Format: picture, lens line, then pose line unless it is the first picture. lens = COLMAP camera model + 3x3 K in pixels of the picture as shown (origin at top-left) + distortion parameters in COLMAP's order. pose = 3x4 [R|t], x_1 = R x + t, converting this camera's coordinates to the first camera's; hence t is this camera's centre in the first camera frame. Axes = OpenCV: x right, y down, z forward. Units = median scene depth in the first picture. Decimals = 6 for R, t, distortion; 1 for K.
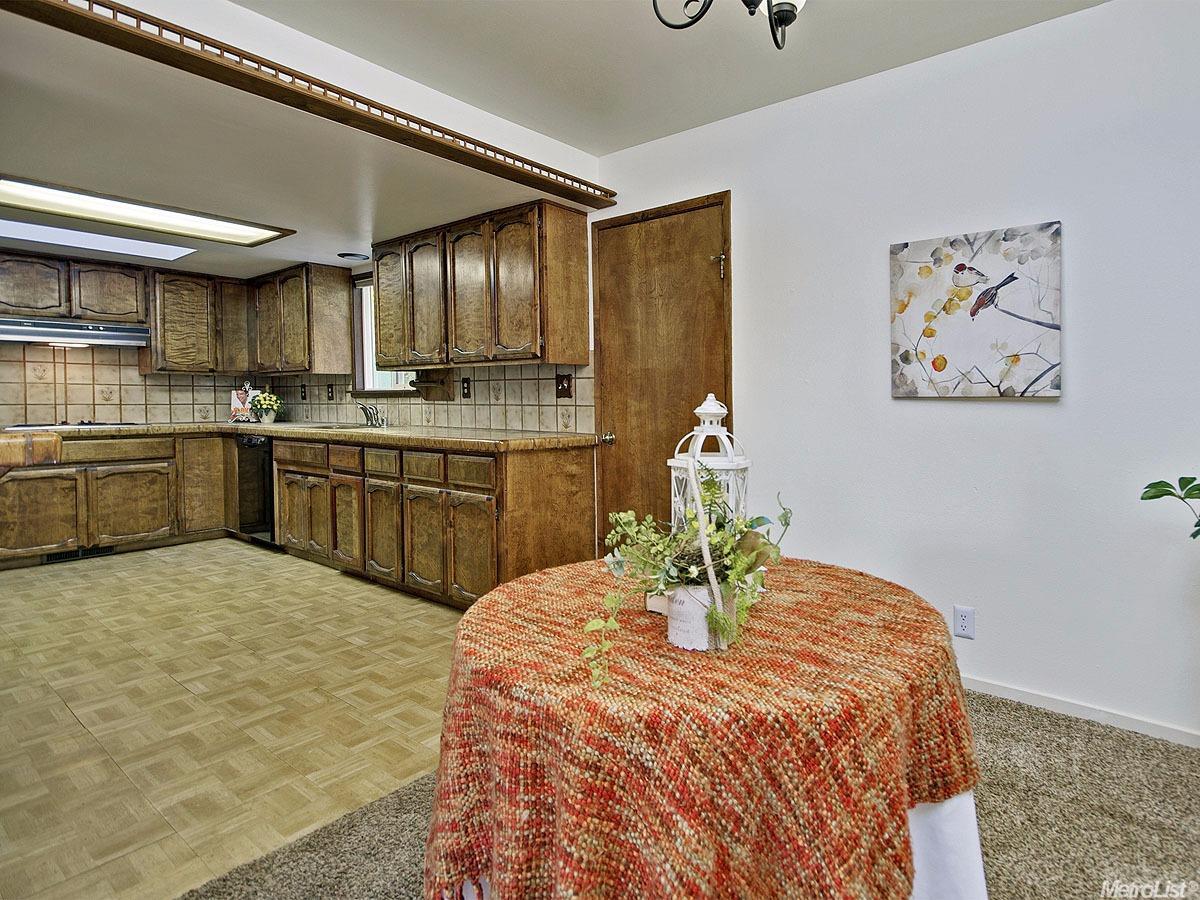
lens RADIAL K [[635.5, 0, 660.2], [0, 635.5, 413.6], [0, 0, 1]] dist [0.001767, -0.000276]
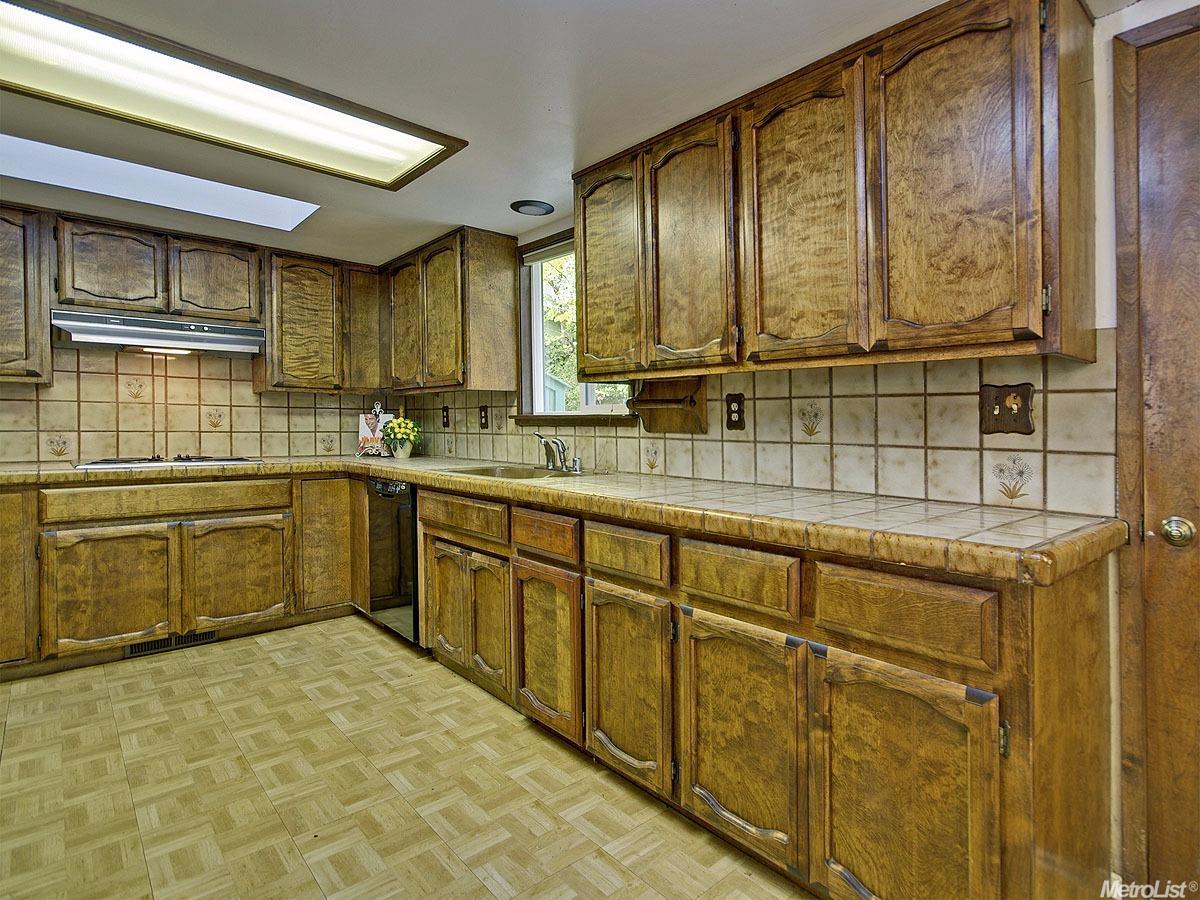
lens RADIAL K [[621.9, 0, 606.3], [0, 621.9, 447.5], [0, 0, 1]] dist [-0.057745, 0.039841]
pose [[0.979729, 0.016781, -0.199625, -0.287230], [-0.014147, 0.999793, 0.014613, -0.013871], [0.199829, -0.011493, 0.979763, 0.407213]]
